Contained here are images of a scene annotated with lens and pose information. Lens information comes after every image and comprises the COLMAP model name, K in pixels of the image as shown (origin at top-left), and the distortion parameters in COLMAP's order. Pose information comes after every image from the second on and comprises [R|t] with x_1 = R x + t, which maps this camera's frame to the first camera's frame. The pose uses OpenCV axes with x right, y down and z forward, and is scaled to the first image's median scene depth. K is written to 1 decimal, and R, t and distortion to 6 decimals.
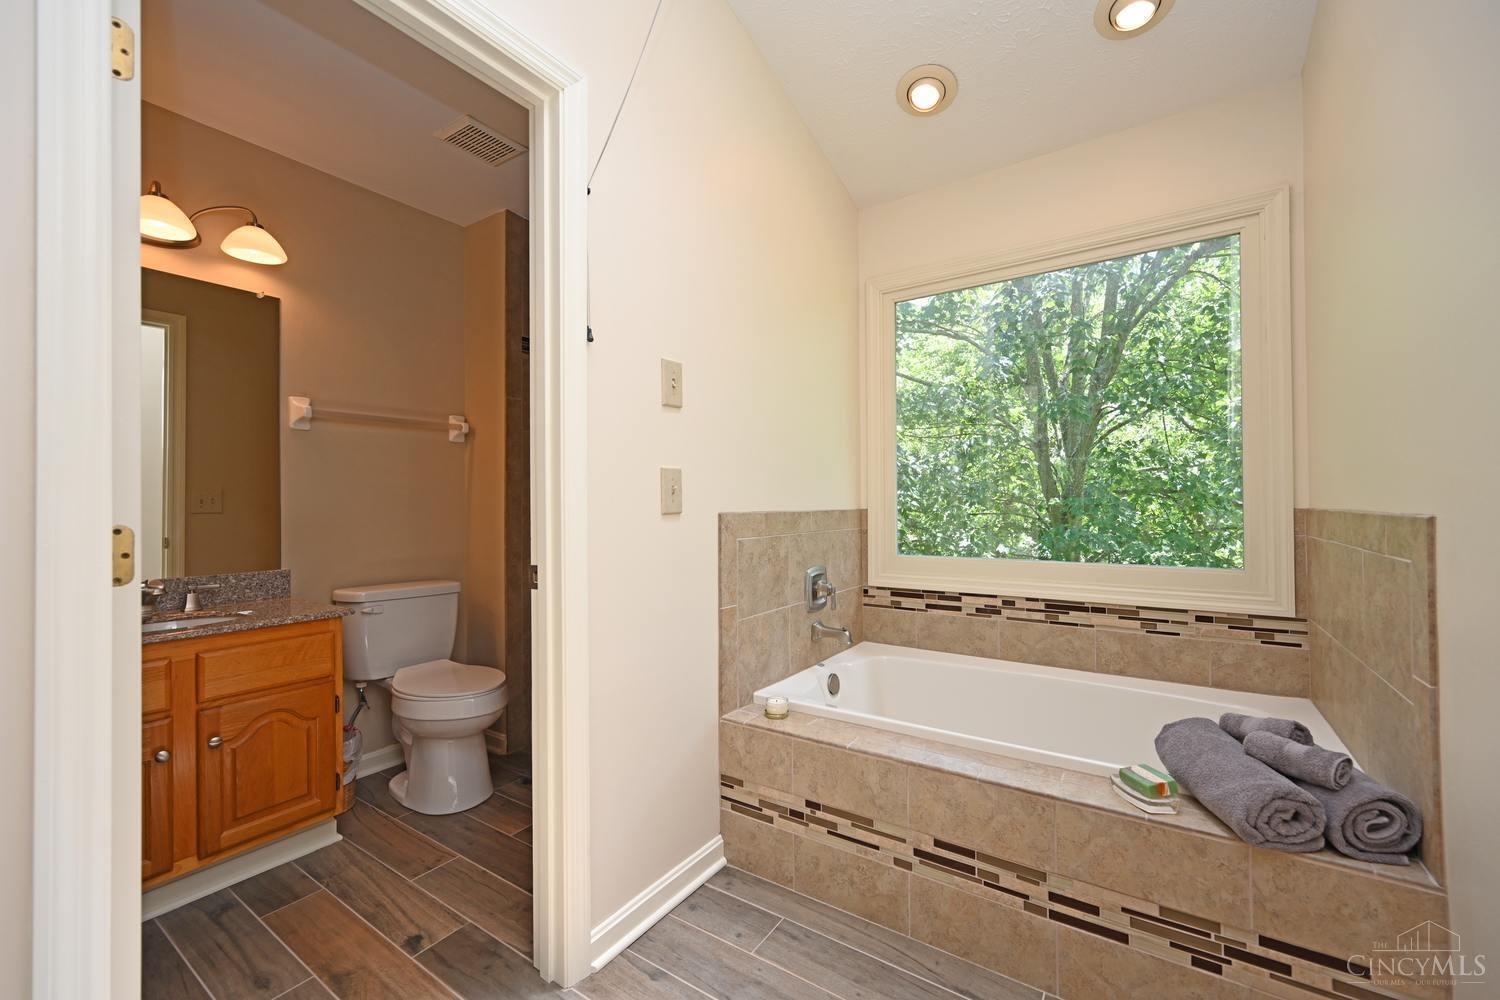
lens RADIAL K [[597.9, 0, 752.4], [0, 597.9, 500.0], [0, 0, 1]] dist [0.001310, 0.000270]
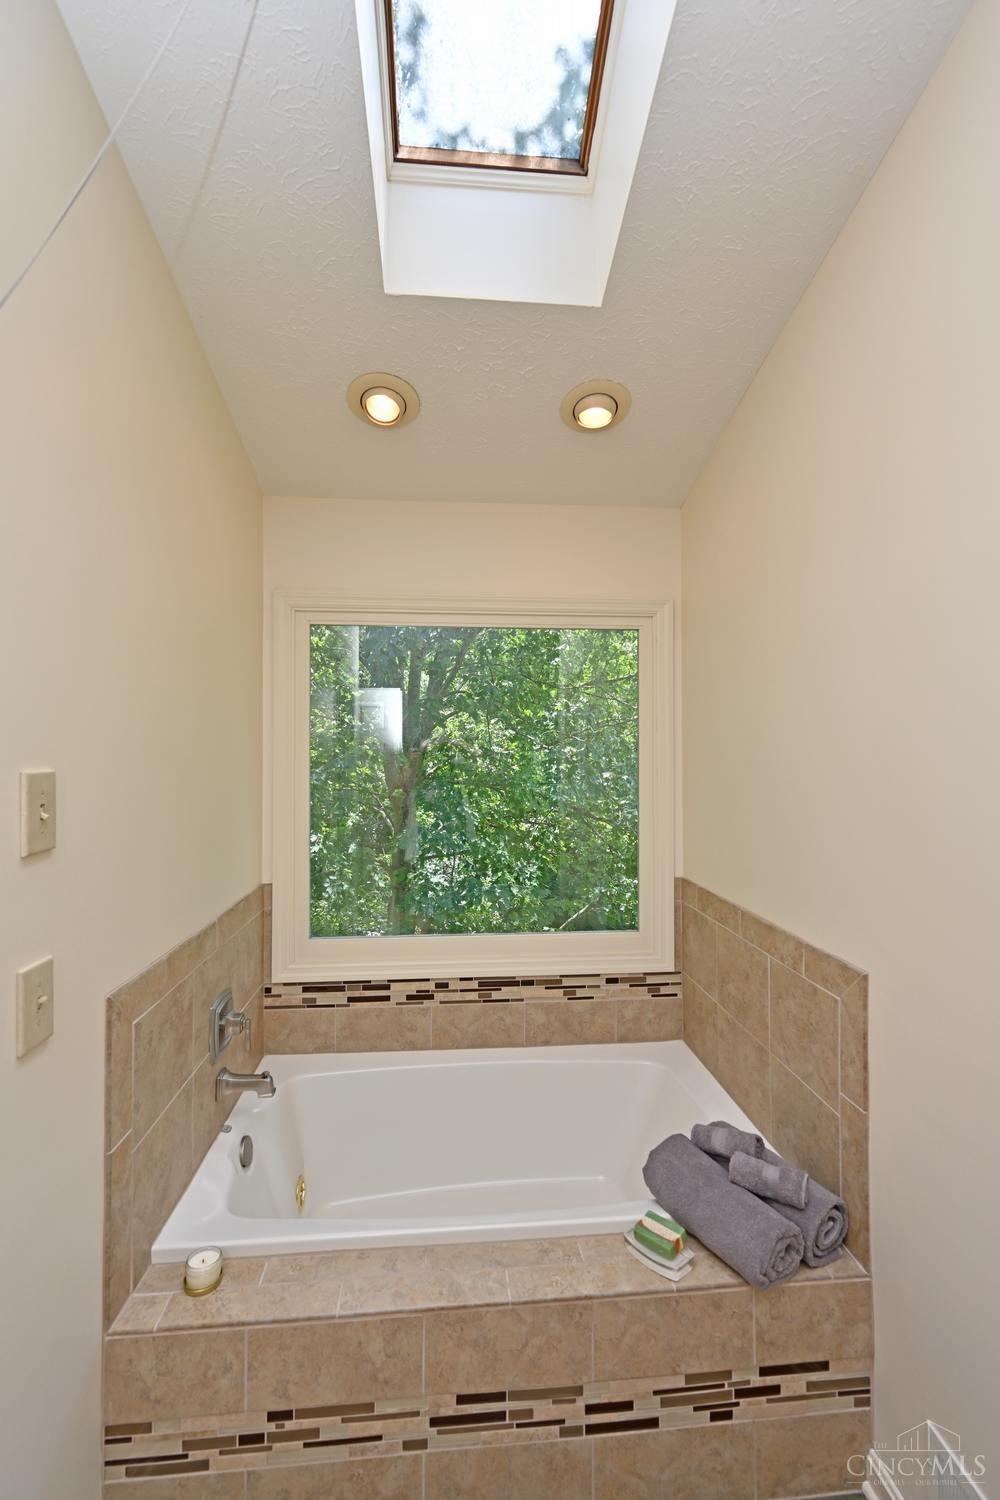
lens RADIAL K [[653.3, 0, 496.2], [0, 653.3, 750.2], [0, 0, 1]] dist [-0.000831, 0.000679]
pose [[0.781115, 0.011655, 0.624278, -0.177501], [-0.007080, 0.999927, -0.009810, -0.242697], [-0.624347, 0.003243, 0.781140, 0.248735]]
